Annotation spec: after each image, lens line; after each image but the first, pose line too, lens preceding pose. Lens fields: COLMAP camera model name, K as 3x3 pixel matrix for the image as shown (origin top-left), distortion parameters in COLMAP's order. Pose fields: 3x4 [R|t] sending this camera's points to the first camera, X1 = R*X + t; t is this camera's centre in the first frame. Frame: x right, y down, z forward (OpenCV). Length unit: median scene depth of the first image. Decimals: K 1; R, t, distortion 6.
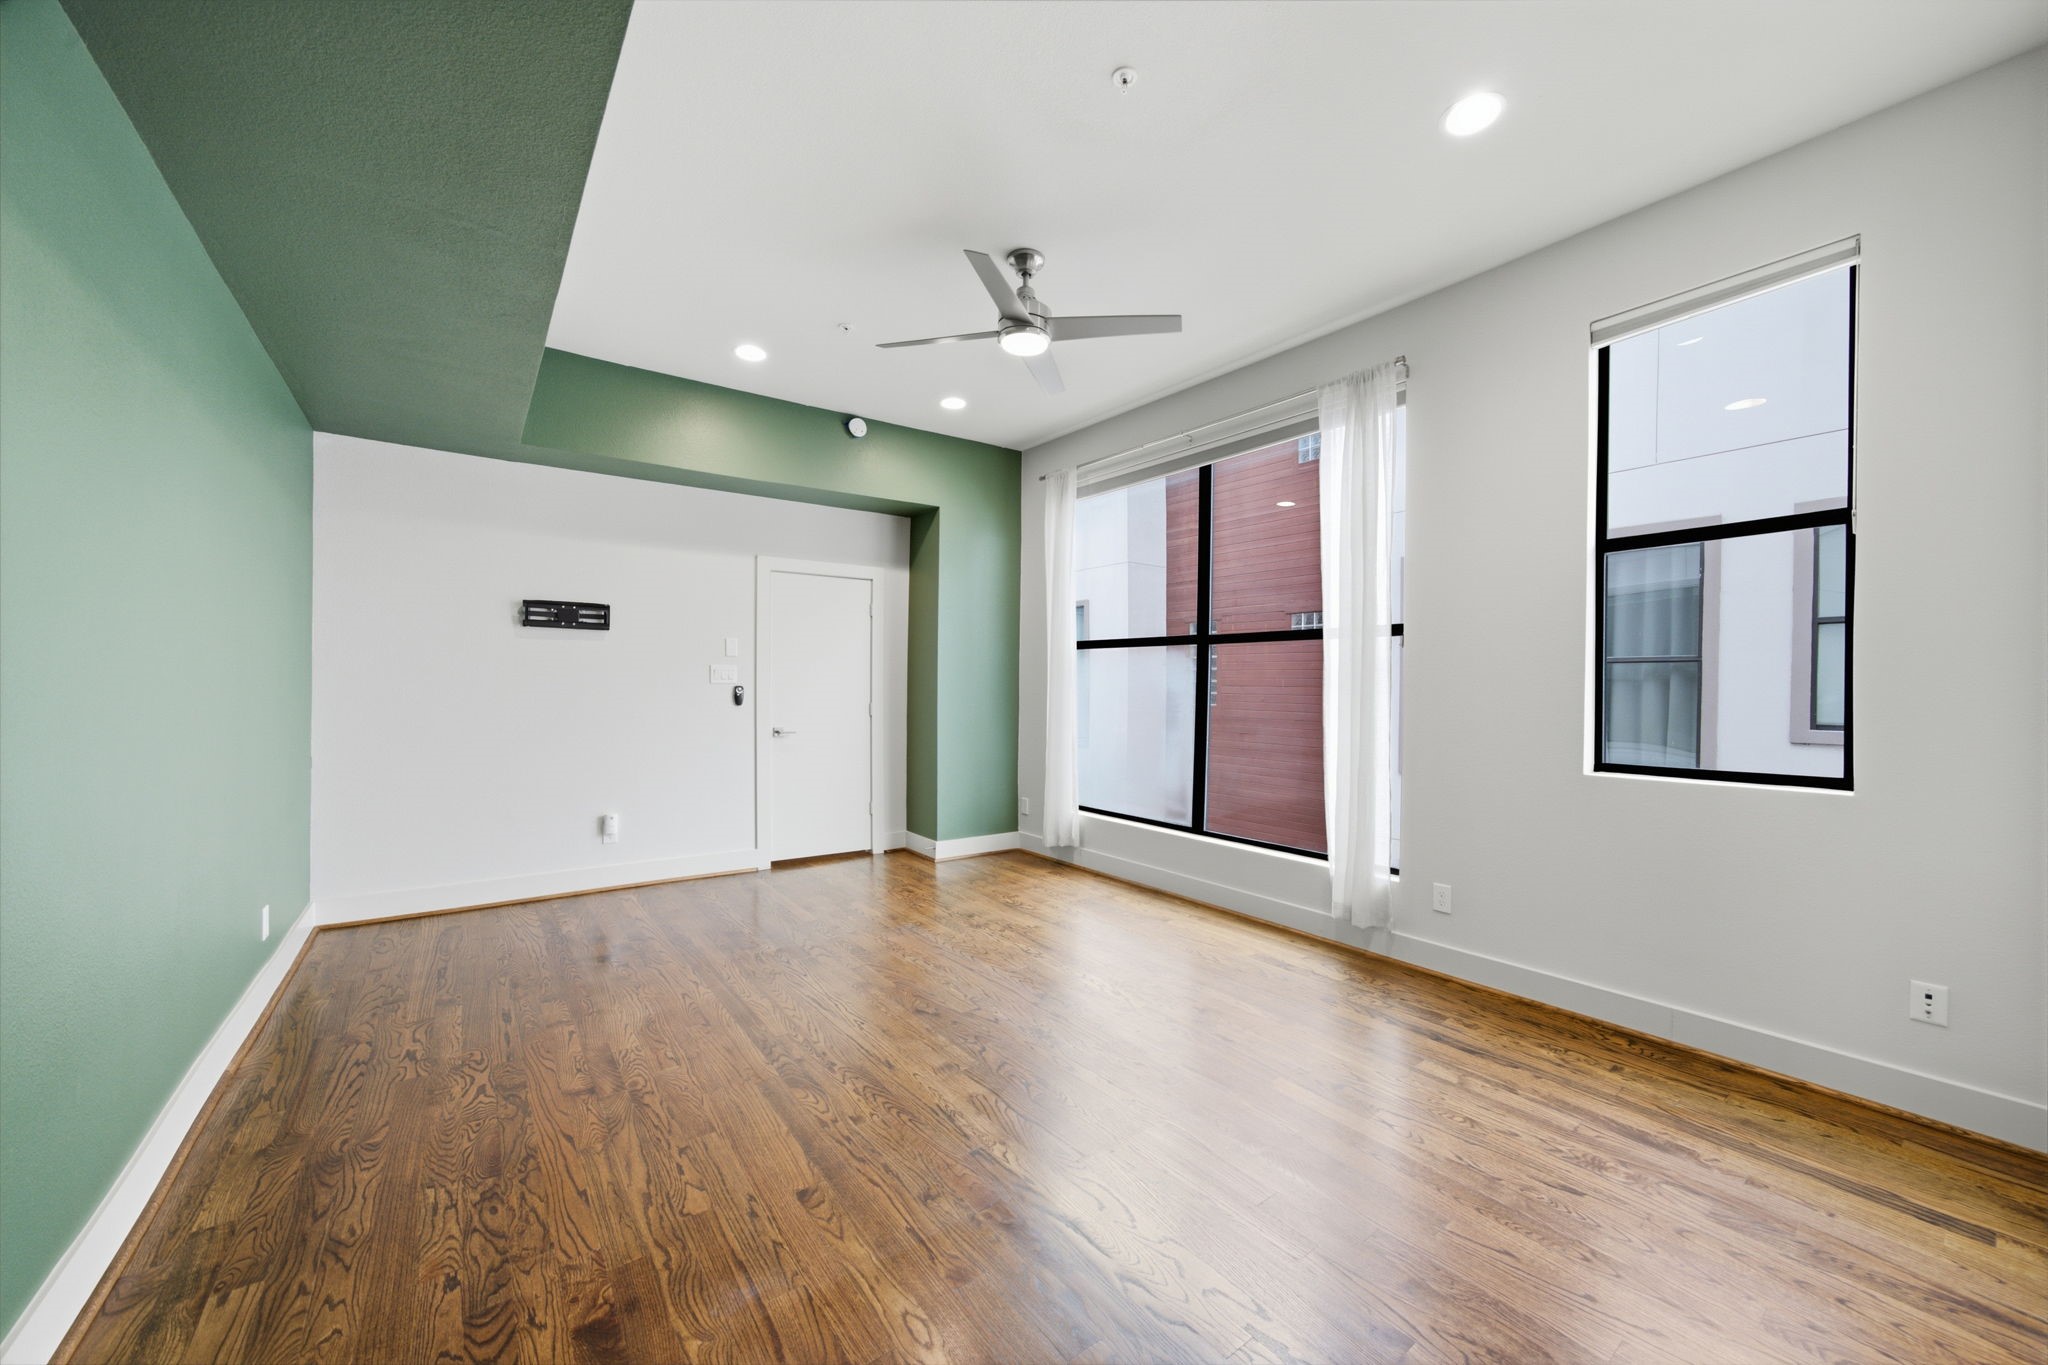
lens RADIAL K [[700.6, 0, 1020.8], [0, 700.6, 687.6], [0, 0, 1]] dist [0.000218, 0.001199]
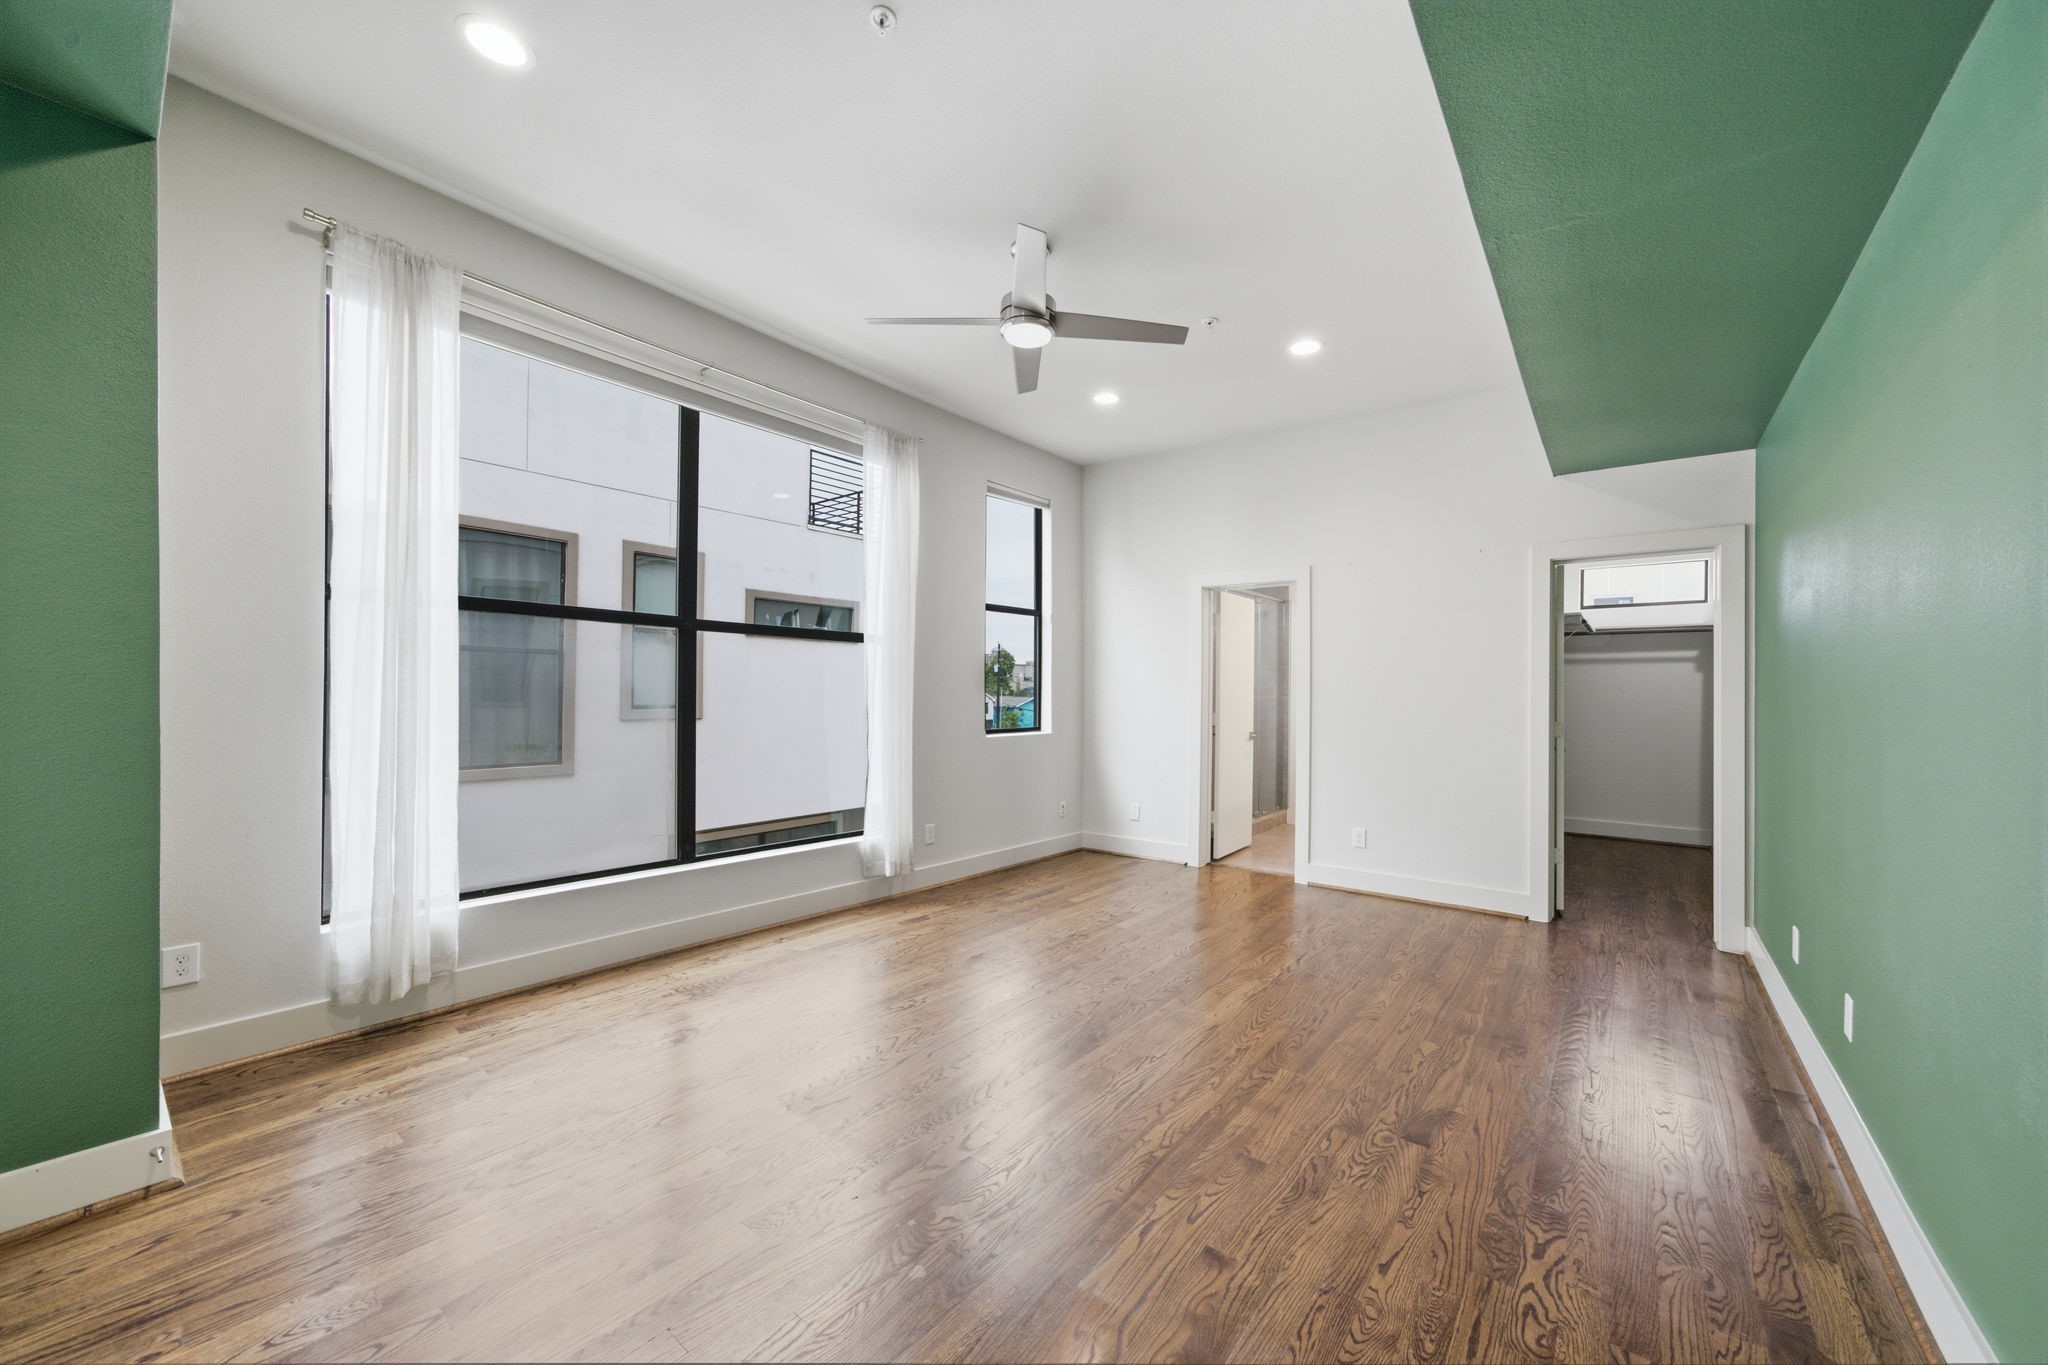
lens RADIAL K [[761.9, 0, 1020.3], [0, 761.9, 696.5], [0, 0, 1]] dist [-0.003489, -0.000104]
pose [[-0.226825, -0.009785, 0.973886, -1.251984], [-0.025389, 0.999669, 0.004131, 0.006067], [-0.973605, -0.023789, -0.226998, 1.525985]]
